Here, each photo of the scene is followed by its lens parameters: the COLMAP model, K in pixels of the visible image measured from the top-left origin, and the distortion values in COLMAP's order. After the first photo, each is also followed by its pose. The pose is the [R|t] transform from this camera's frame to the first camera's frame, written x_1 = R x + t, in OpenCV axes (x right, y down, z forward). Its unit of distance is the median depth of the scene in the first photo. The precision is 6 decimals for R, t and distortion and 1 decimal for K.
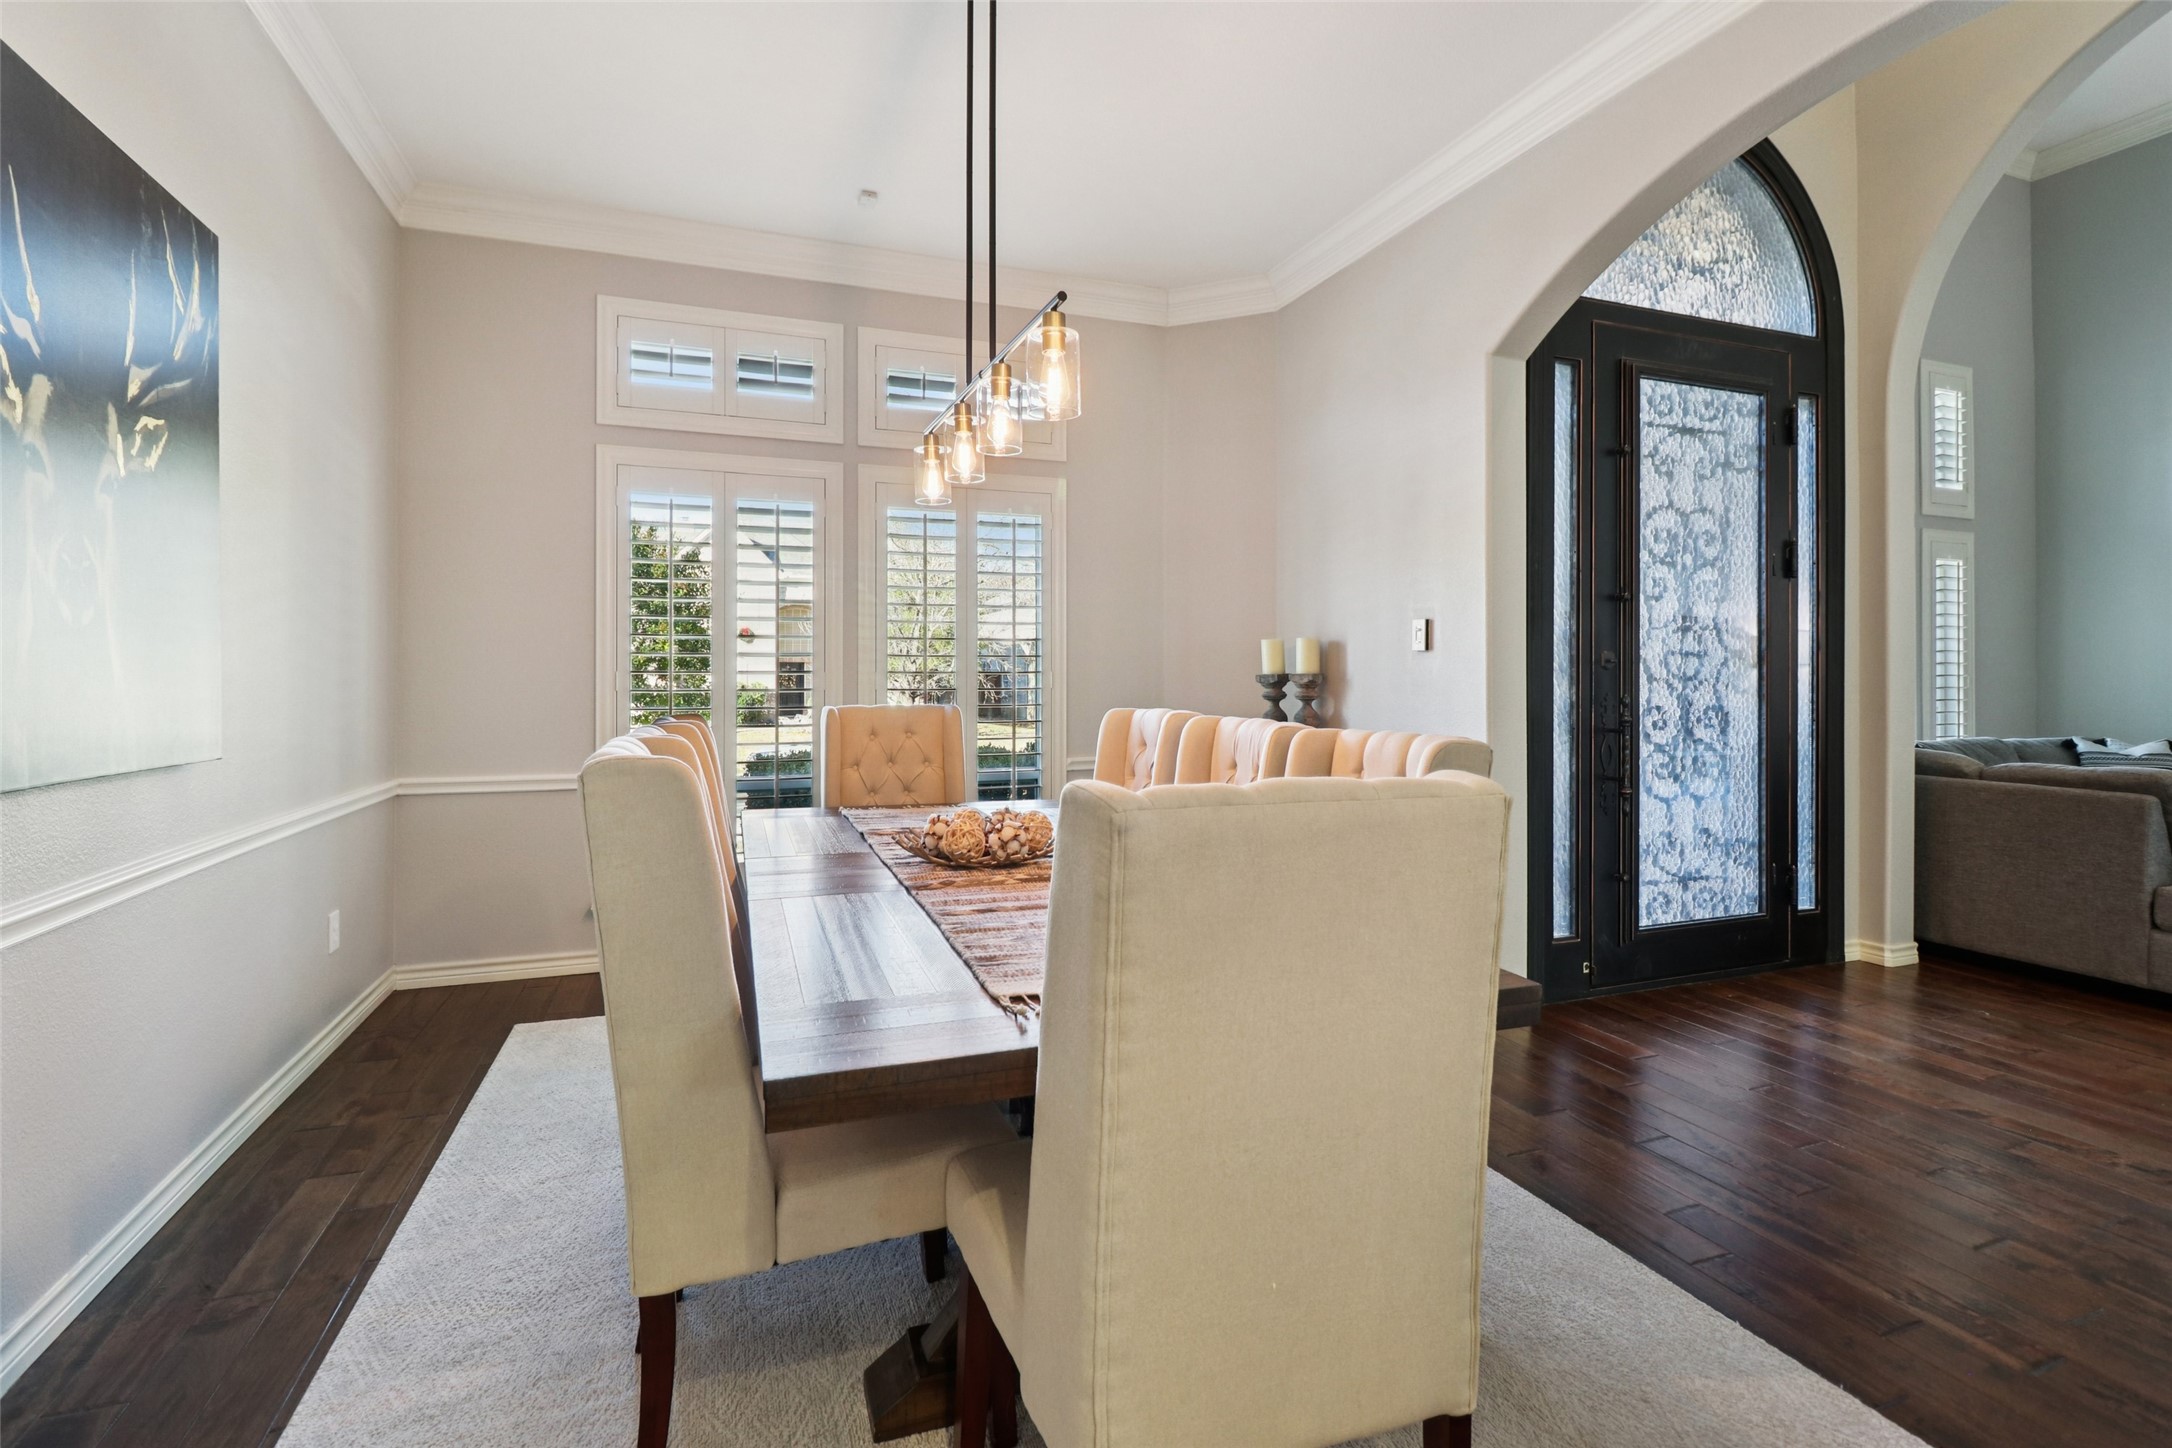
lens RADIAL K [[1008.4, 0, 1084.4], [0, 1008.4, 670.7], [0, 0, 1]] dist [0.000623, -0.007199]
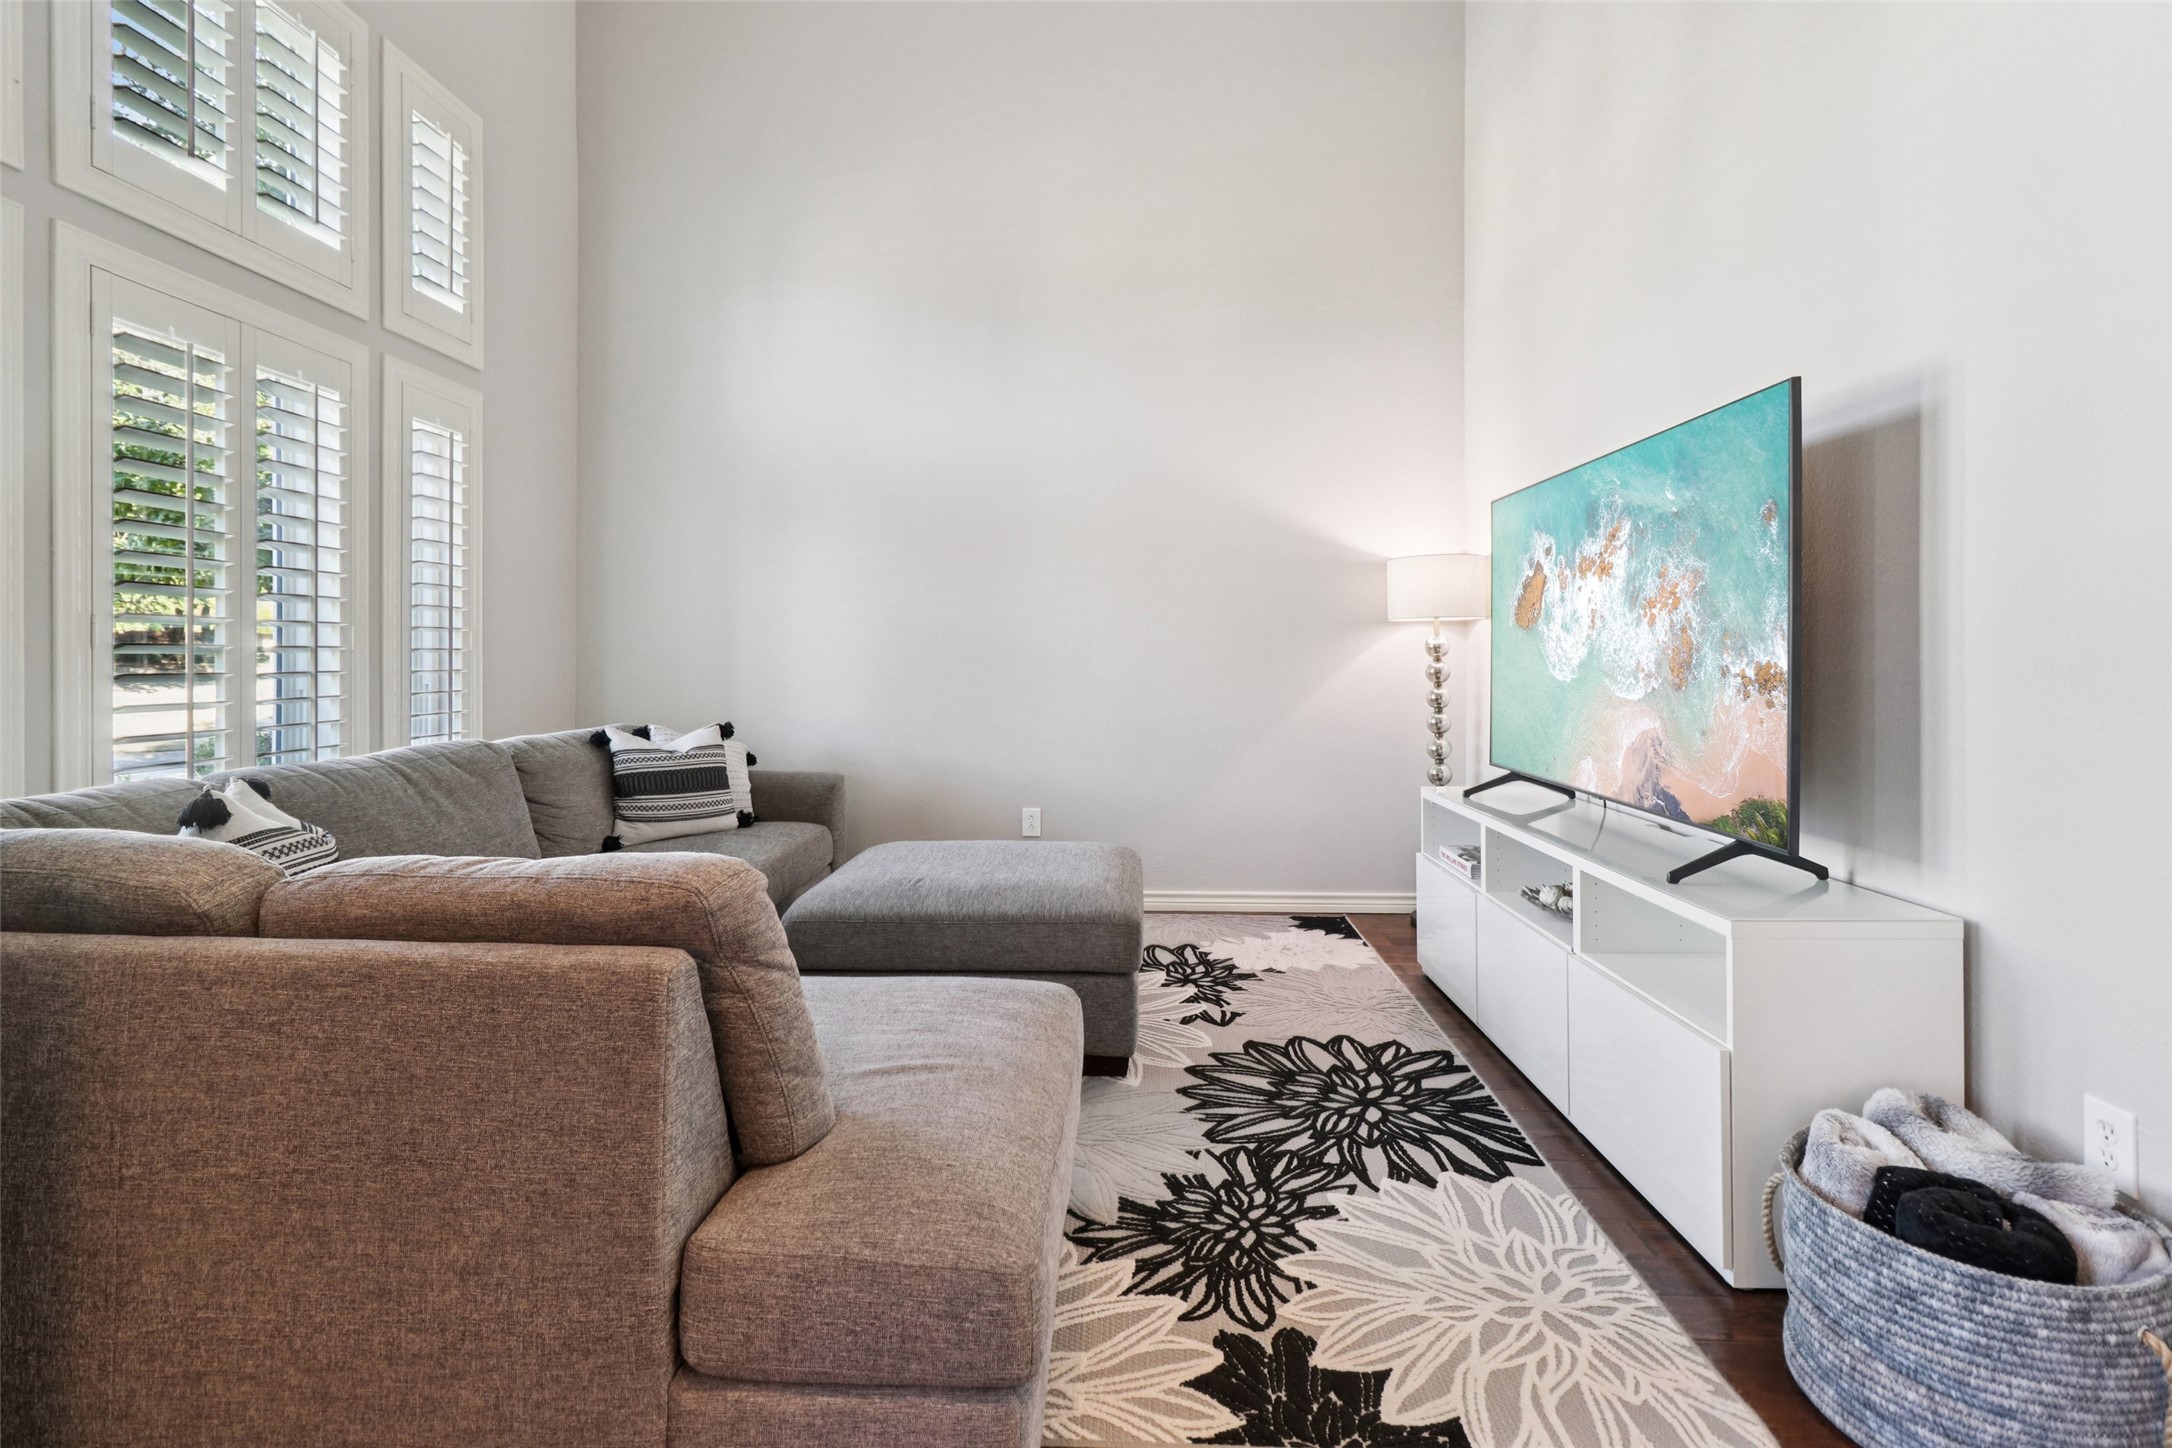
lens RADIAL K [[1022.9, 0, 1082.5], [0, 1022.9, 680.8], [0, 0, 1]] dist [0.002901, 0.000190]
pose [[0.398121, -0.022331, 0.917061, 0.750877], [-0.008392, 0.999573, 0.027983, 0.025221], [-0.917295, -0.018837, 0.397763, 0.686877]]
